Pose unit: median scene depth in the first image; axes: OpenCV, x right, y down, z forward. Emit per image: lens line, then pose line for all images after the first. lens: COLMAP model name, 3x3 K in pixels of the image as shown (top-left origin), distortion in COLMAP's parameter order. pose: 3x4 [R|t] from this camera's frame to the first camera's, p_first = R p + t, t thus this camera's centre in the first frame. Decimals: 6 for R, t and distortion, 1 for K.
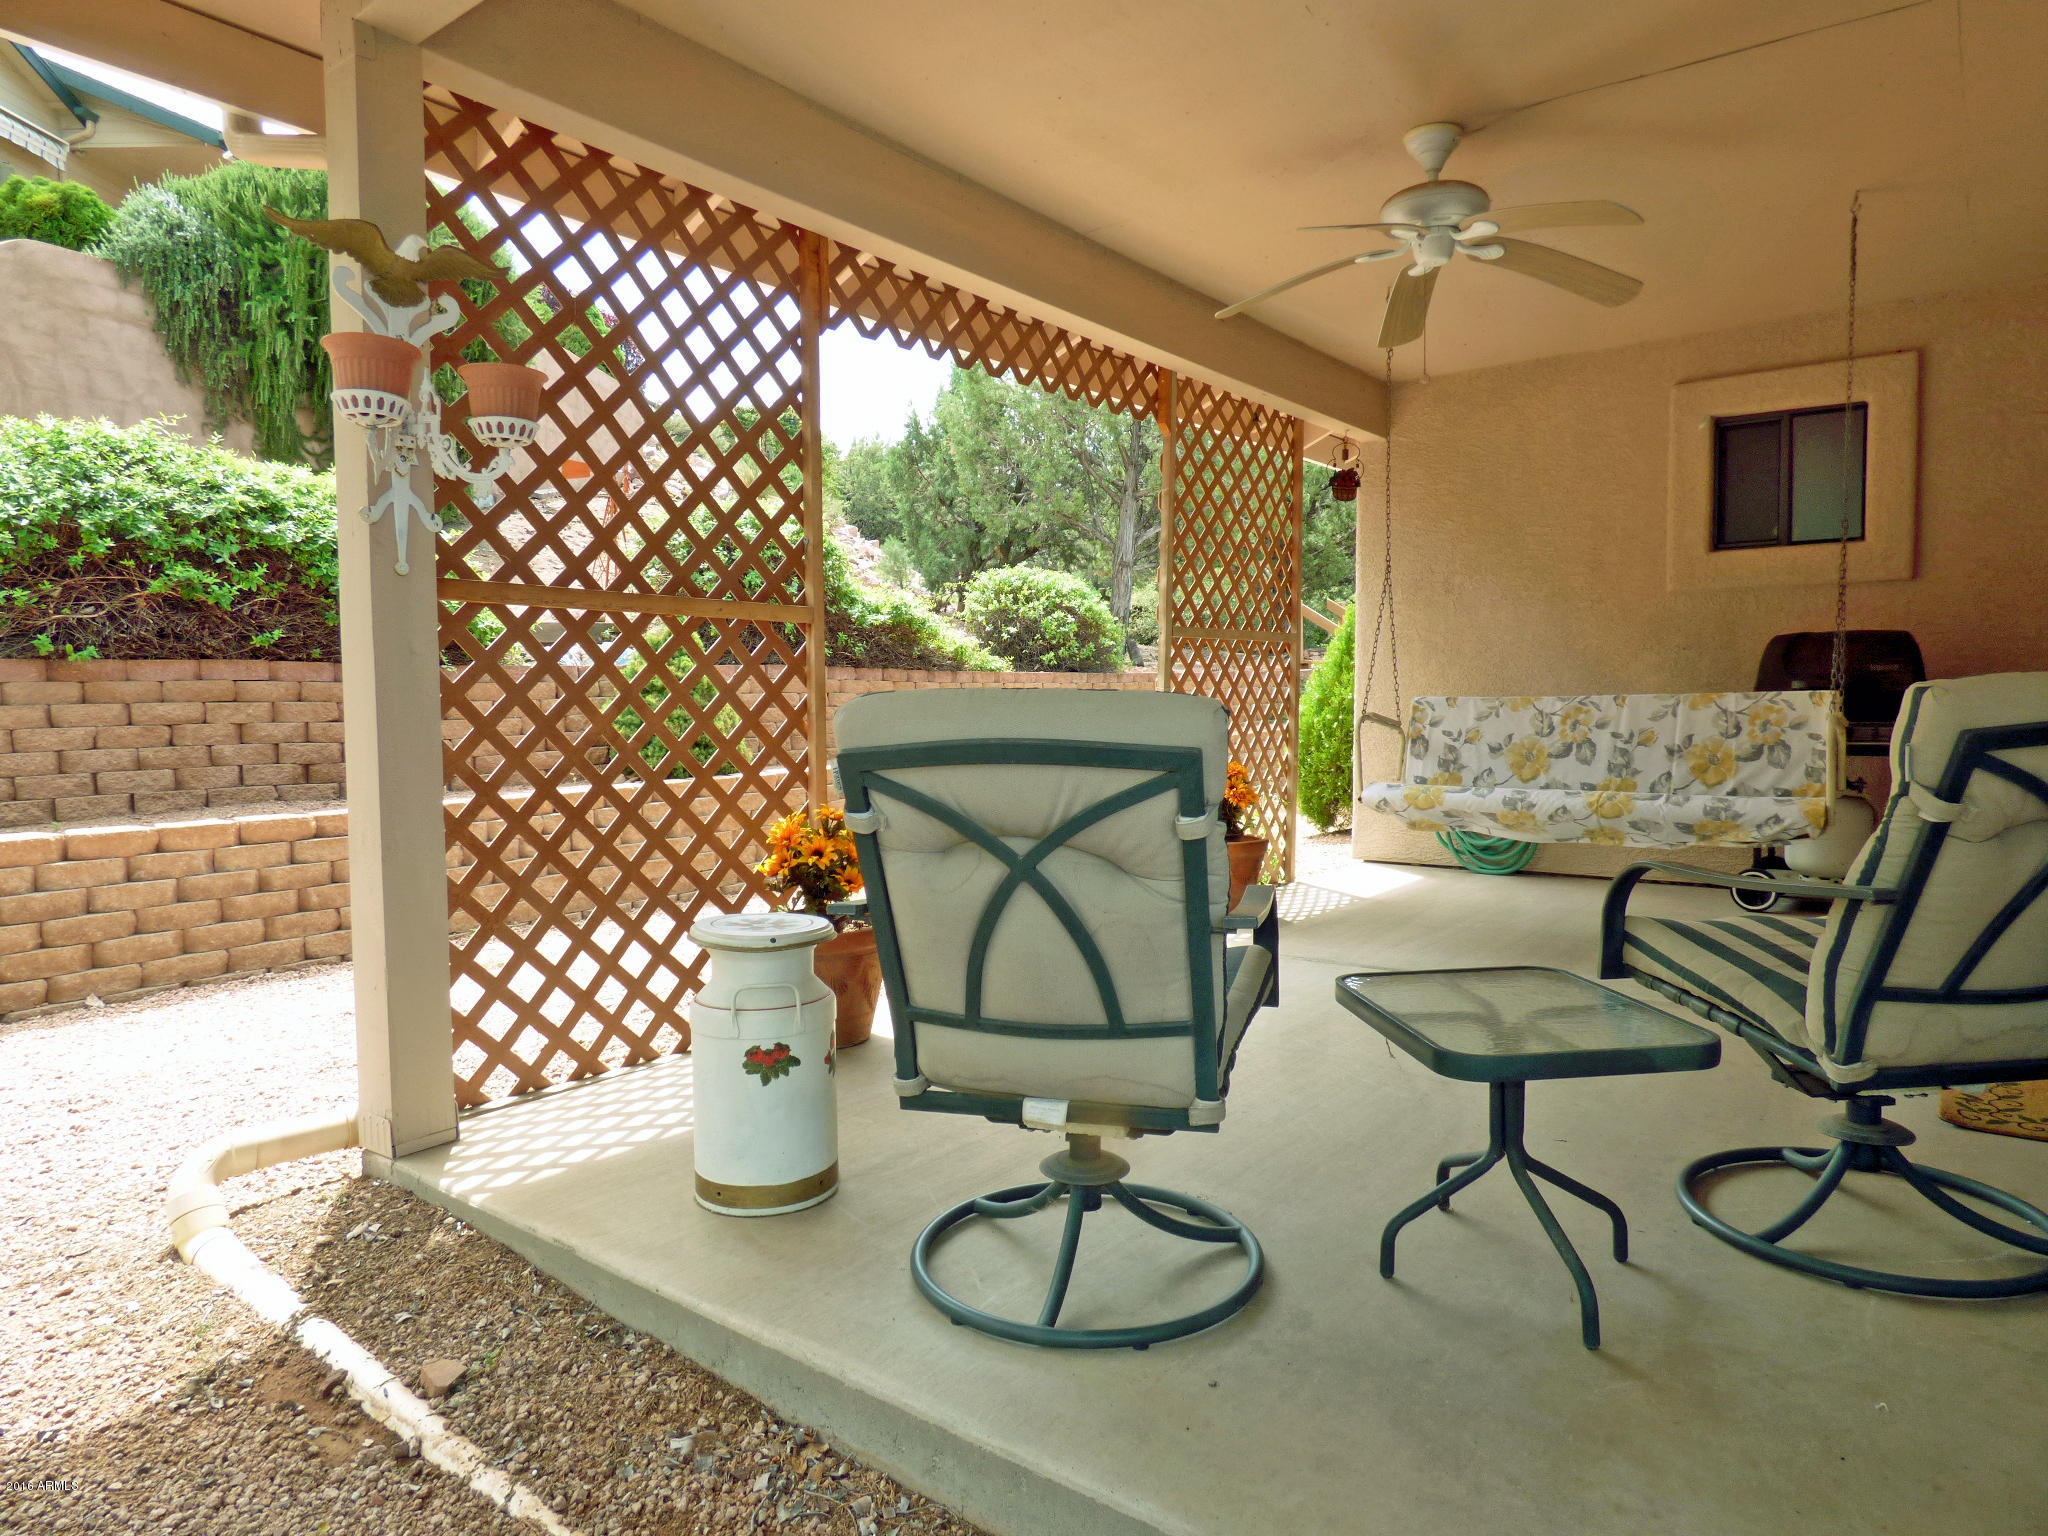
lens RADIAL K [[1219.3, 0, 1019.1], [0, 1219.3, 801.2], [0, 0, 1]] dist [-0.100300, 0.000672]
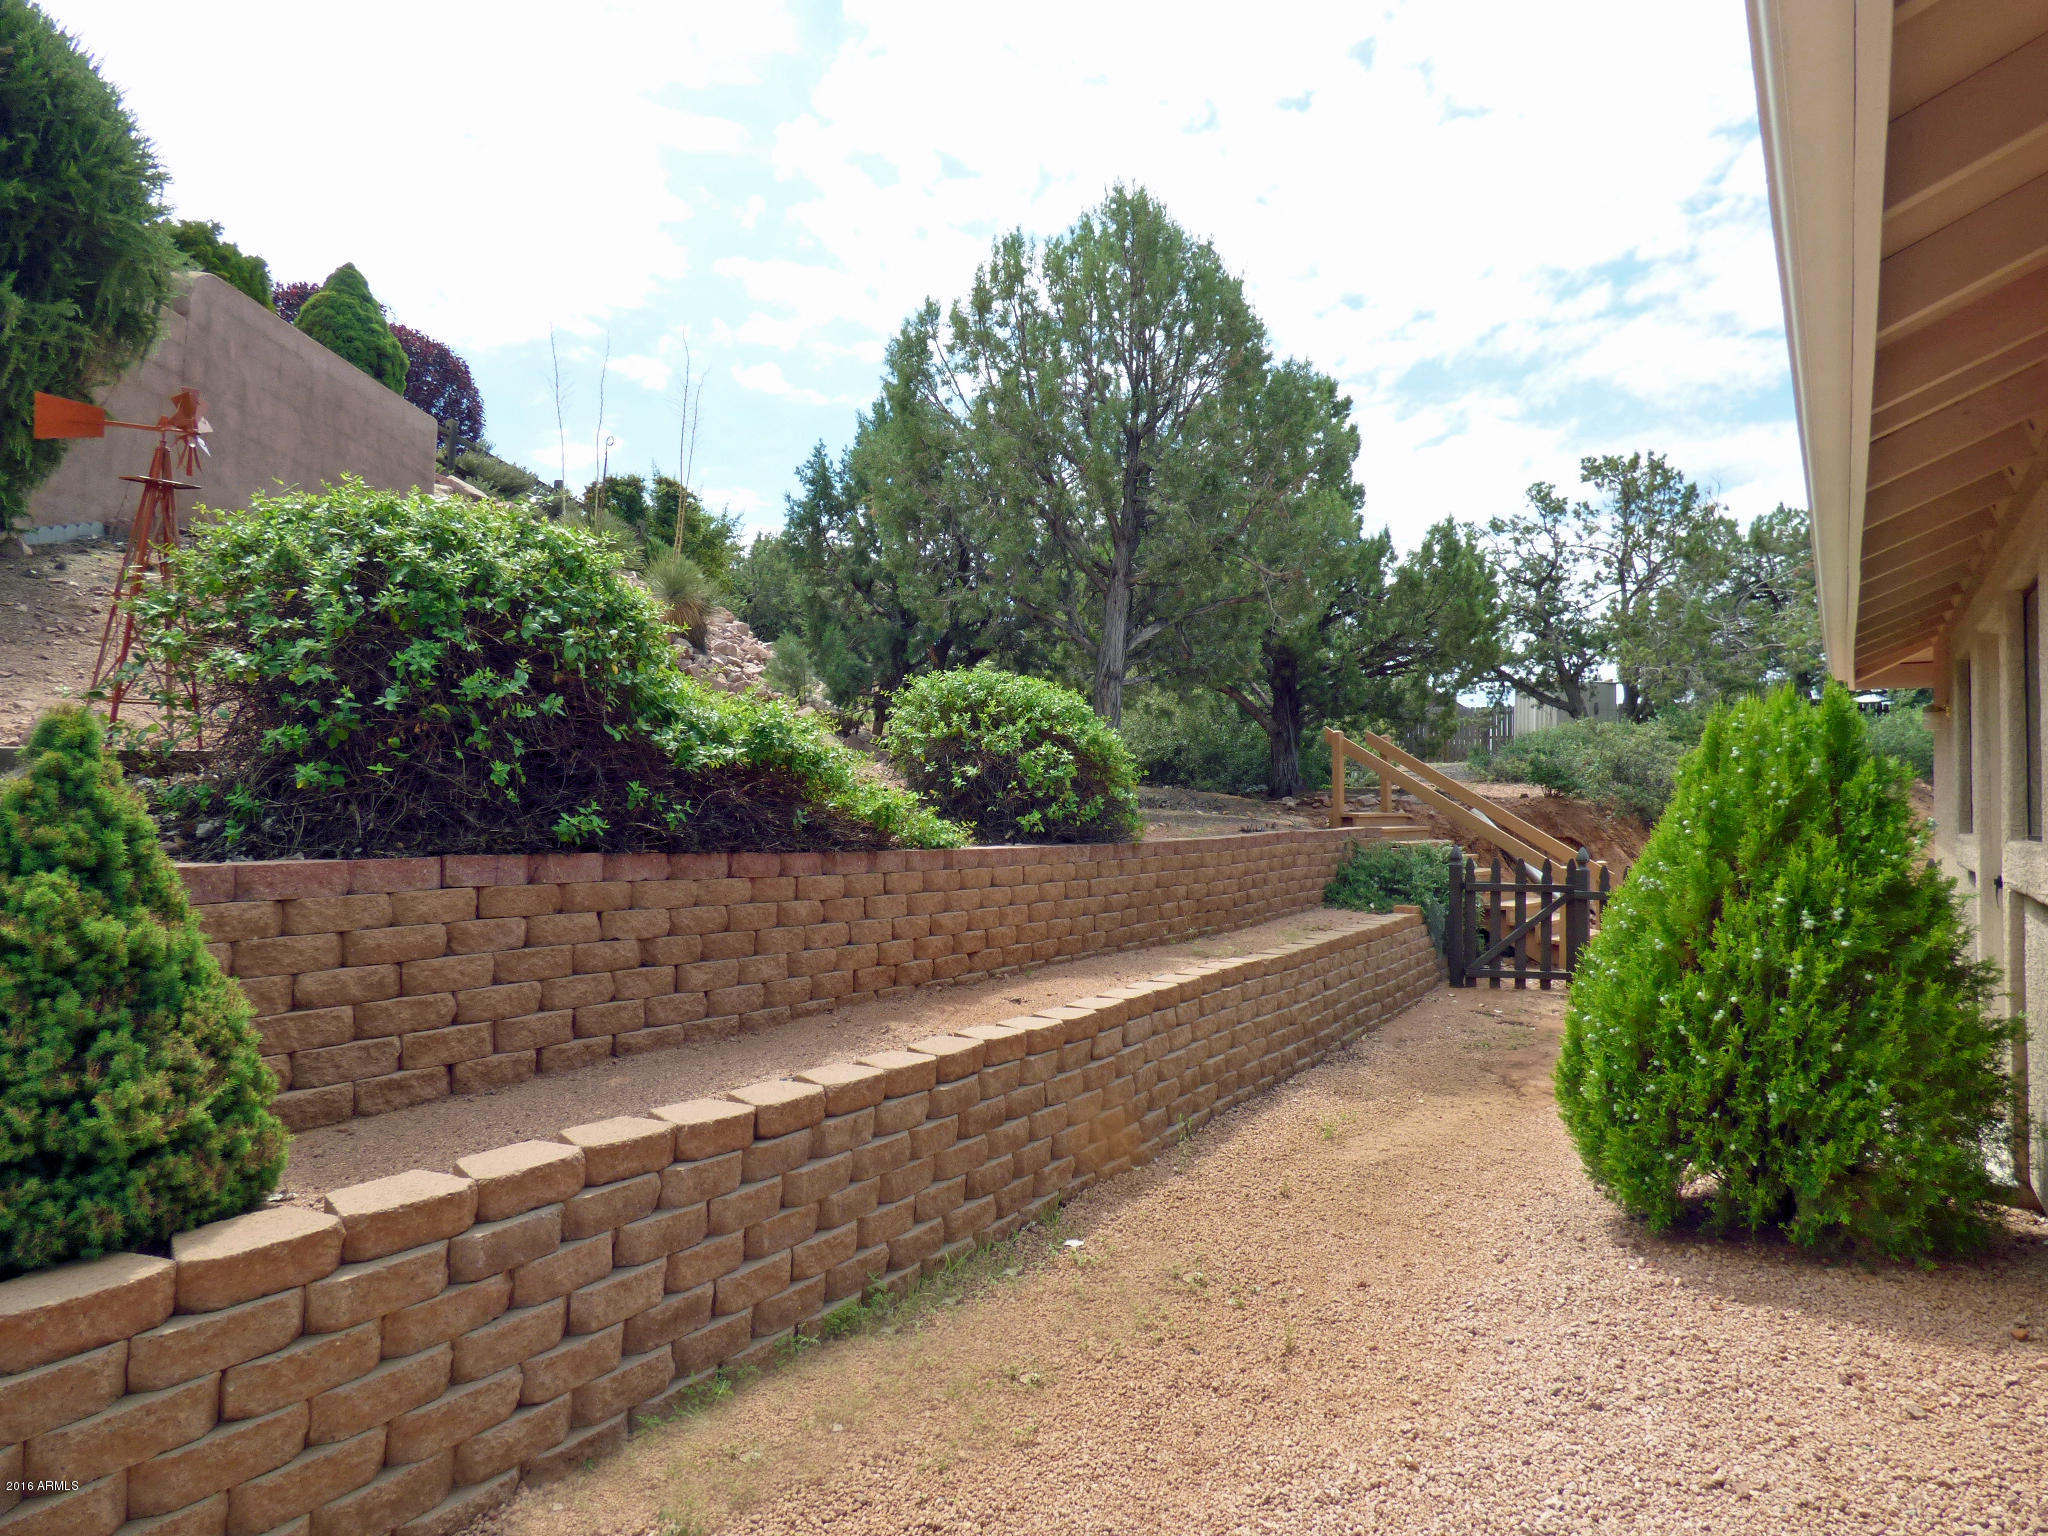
lens RADIAL K [[1274.6, 0, 1024.0], [0, 1274.6, 768.0], [0, 0, 1]] dist [0.022595, -0.000536]
pose [[0.997047, 0.025037, 0.072598, -0.024341], [-0.015690, 0.991832, -0.126581, -0.062817], [-0.075174, 0.125068, 0.989296, 0.372442]]
